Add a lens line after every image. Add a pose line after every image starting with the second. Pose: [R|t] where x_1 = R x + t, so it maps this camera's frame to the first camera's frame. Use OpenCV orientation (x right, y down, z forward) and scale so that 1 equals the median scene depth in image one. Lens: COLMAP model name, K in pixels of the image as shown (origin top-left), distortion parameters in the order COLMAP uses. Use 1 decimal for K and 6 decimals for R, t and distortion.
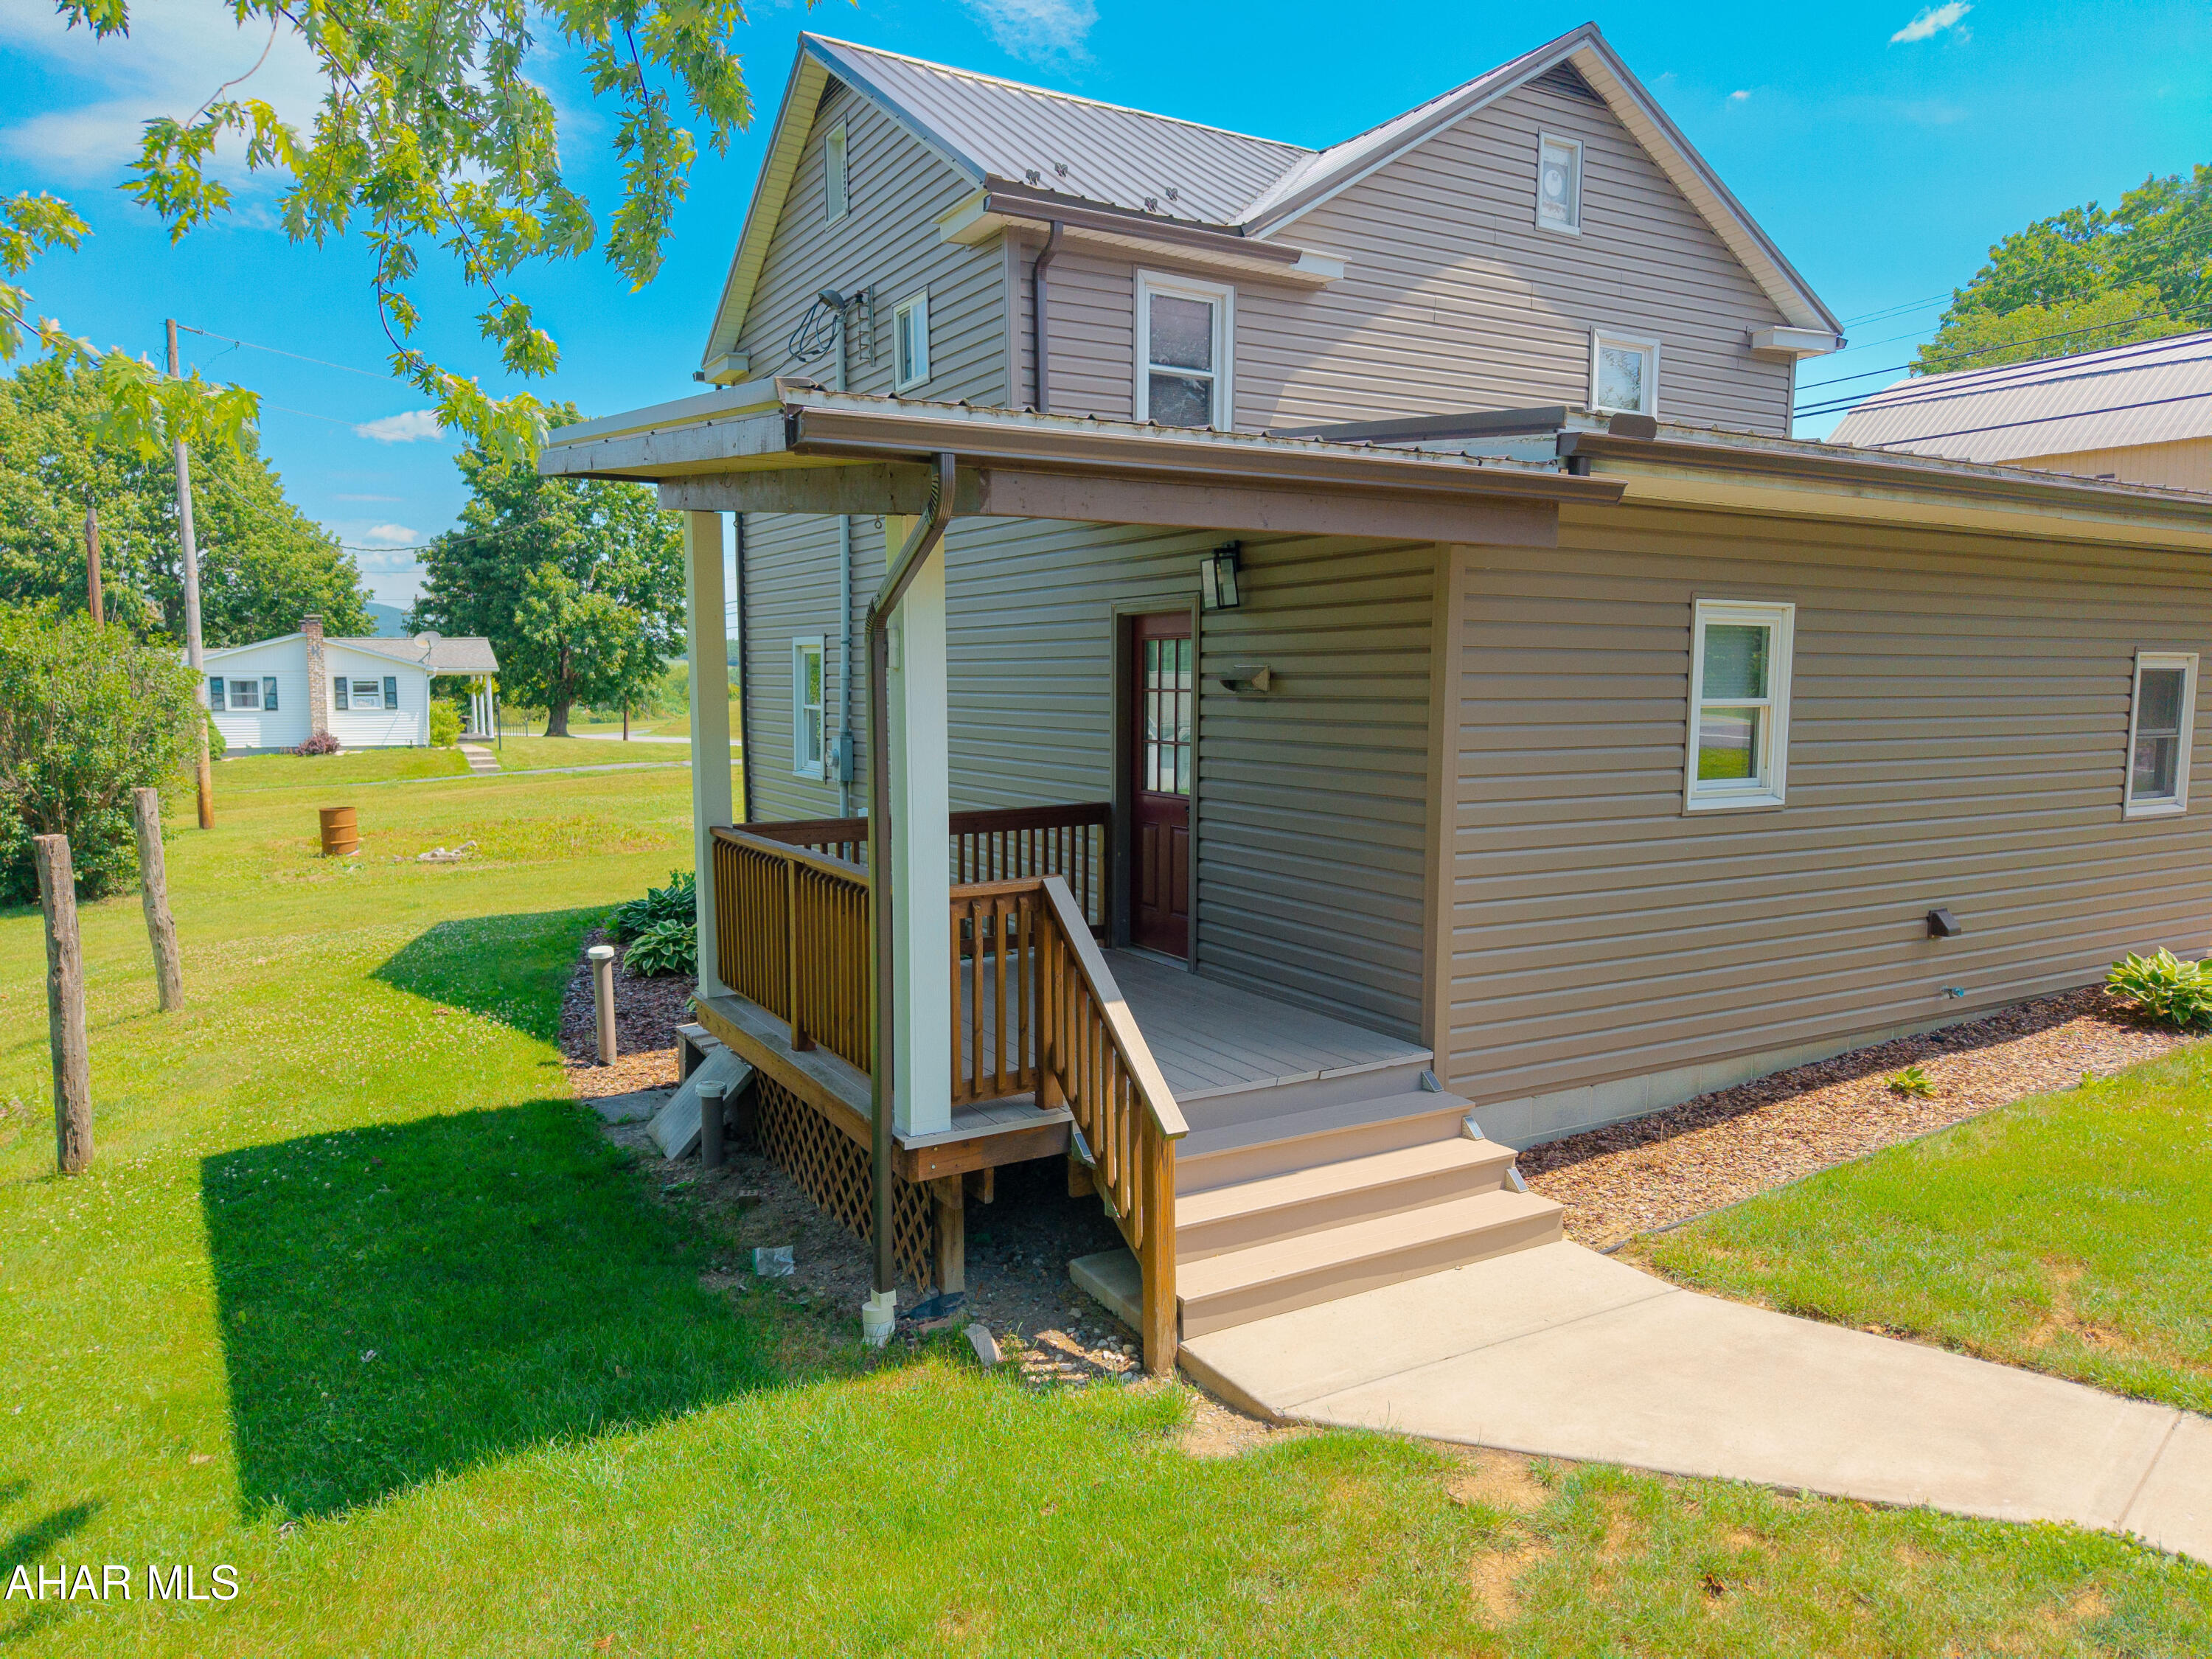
lens RADIAL K [[1477.5, 0, 1094.7], [0, 1477.5, 821.8], [0, 0, 1]] dist [0.012045, -0.003798]
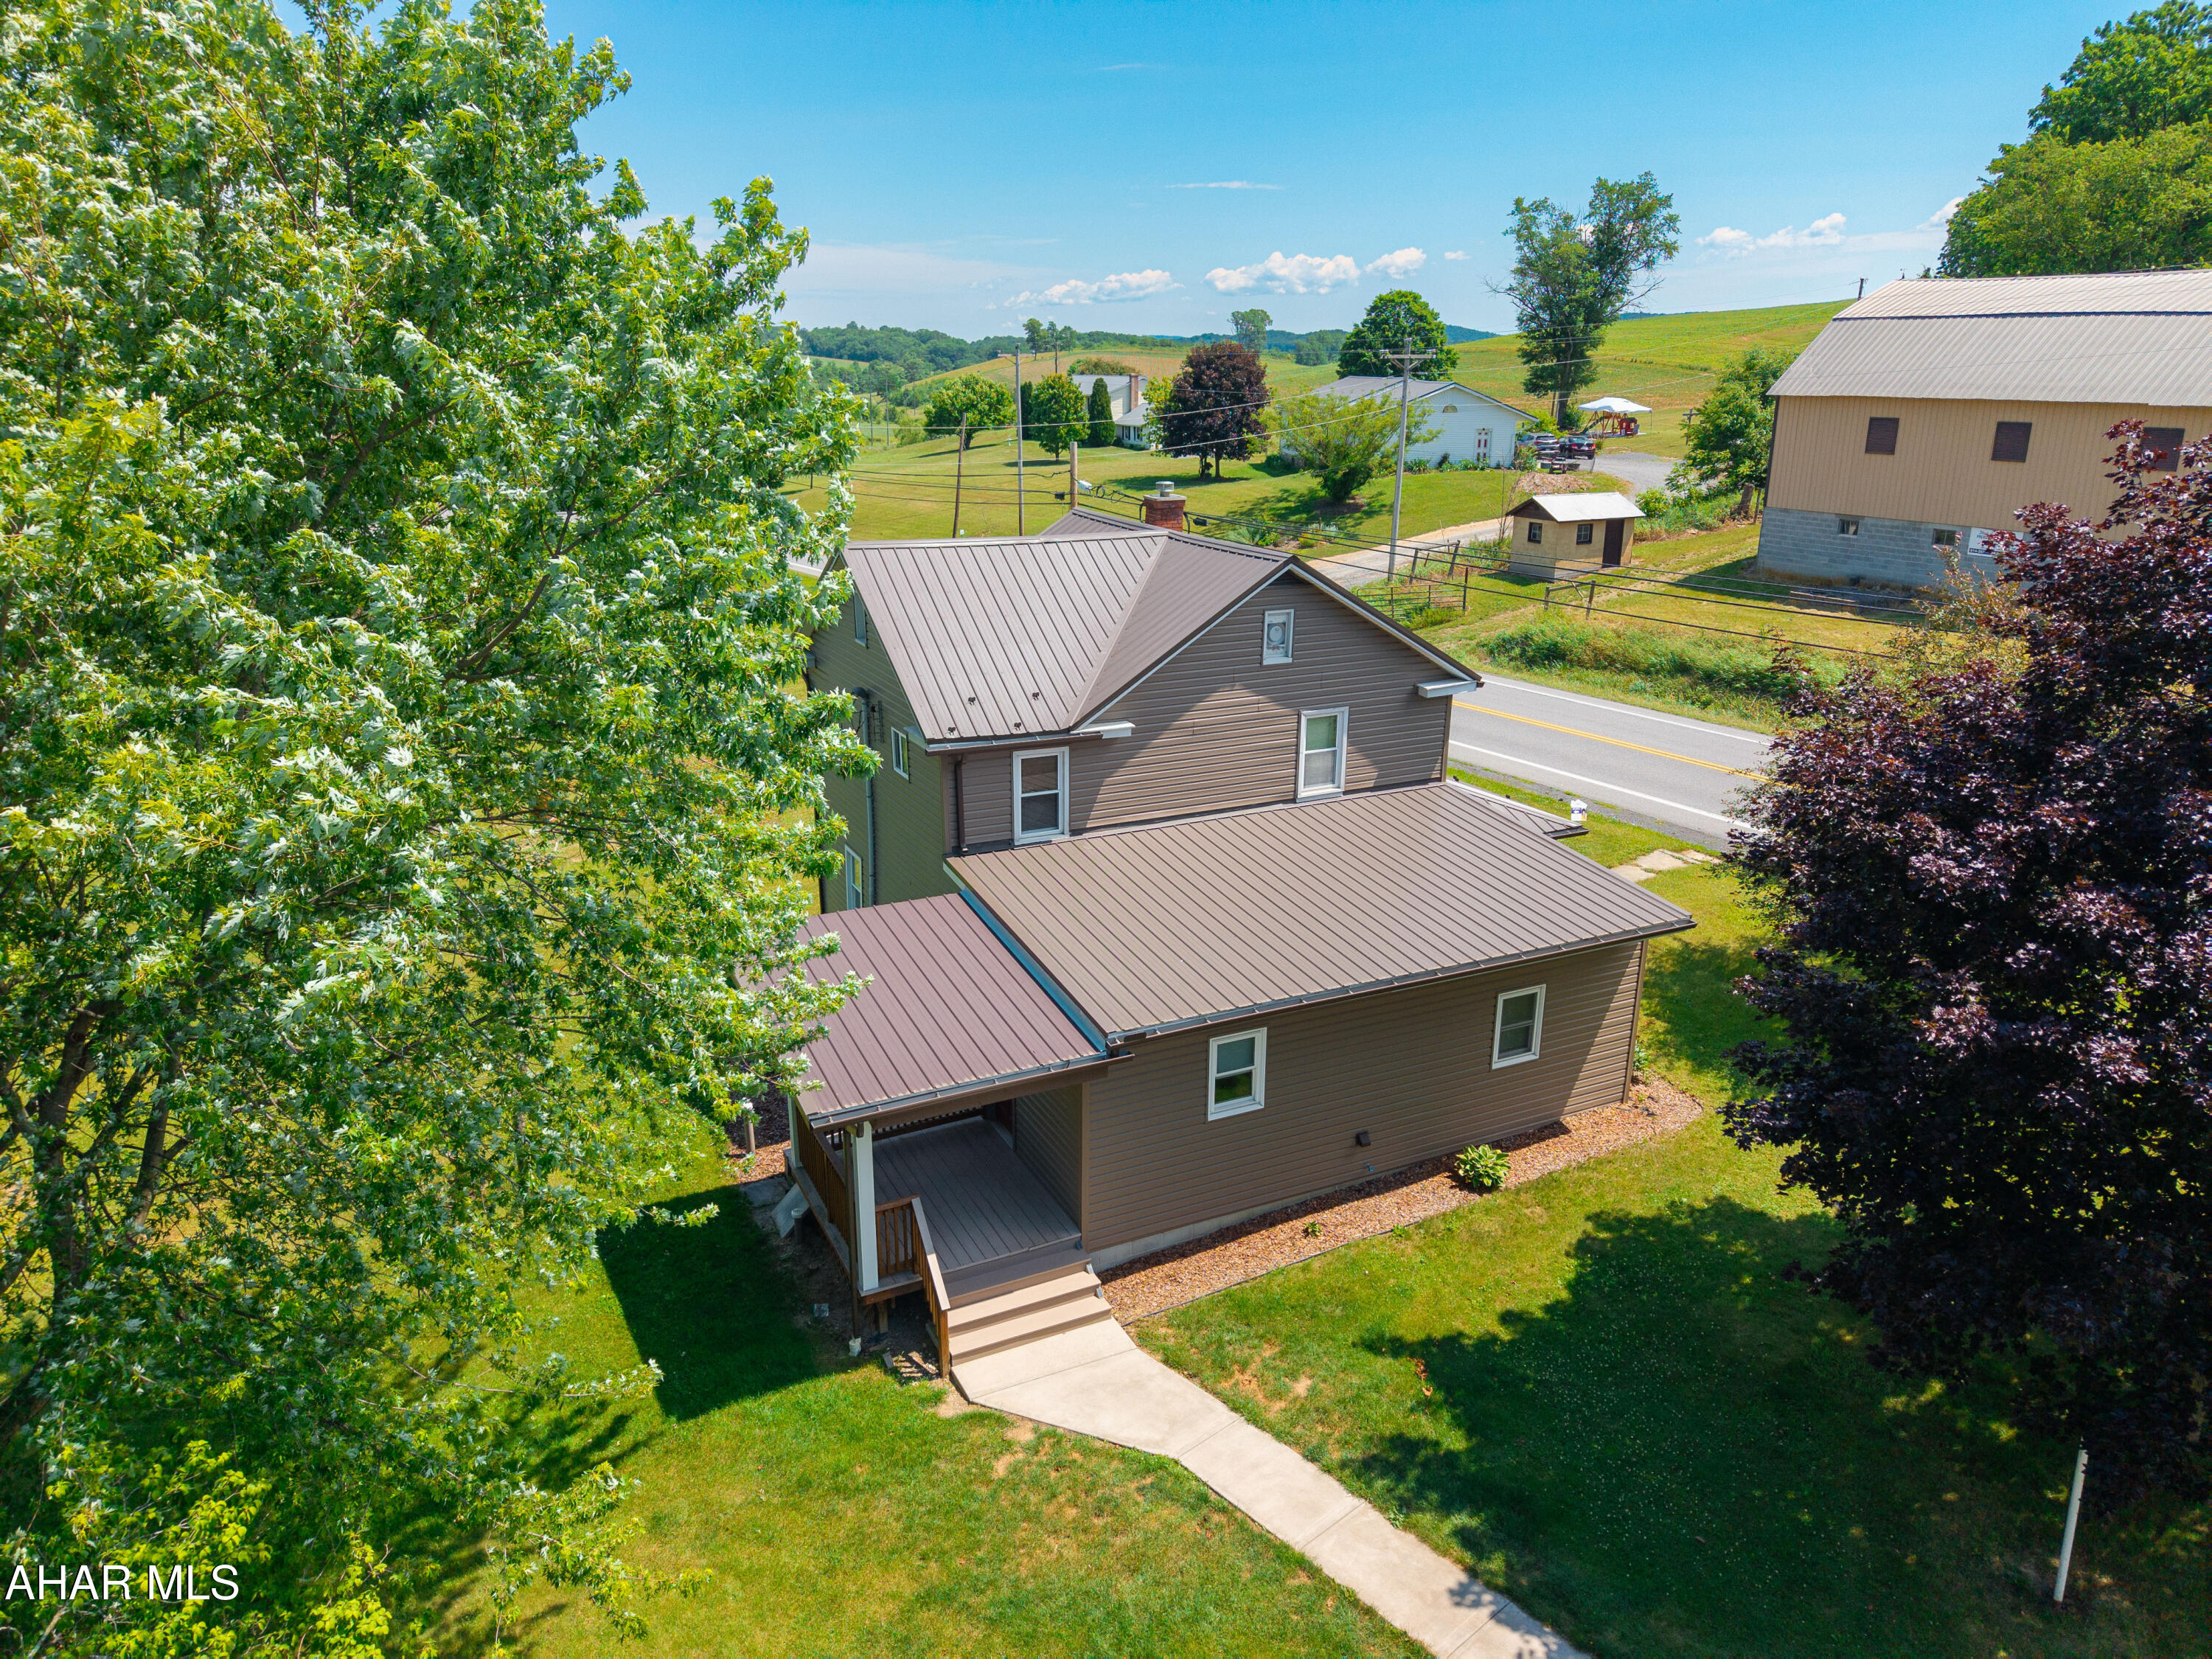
lens RADIAL K [[1477.5, 0, 1094.7], [0, 1477.5, 821.8], [0, 0, 1]] dist [0.012045, -0.003798]
pose [[0.997331, 0.020023, -0.070216, 0.507491], [-0.005080, 0.978364, 0.206829, -1.276842], [0.072838, -0.205920, 0.975854, -1.584151]]
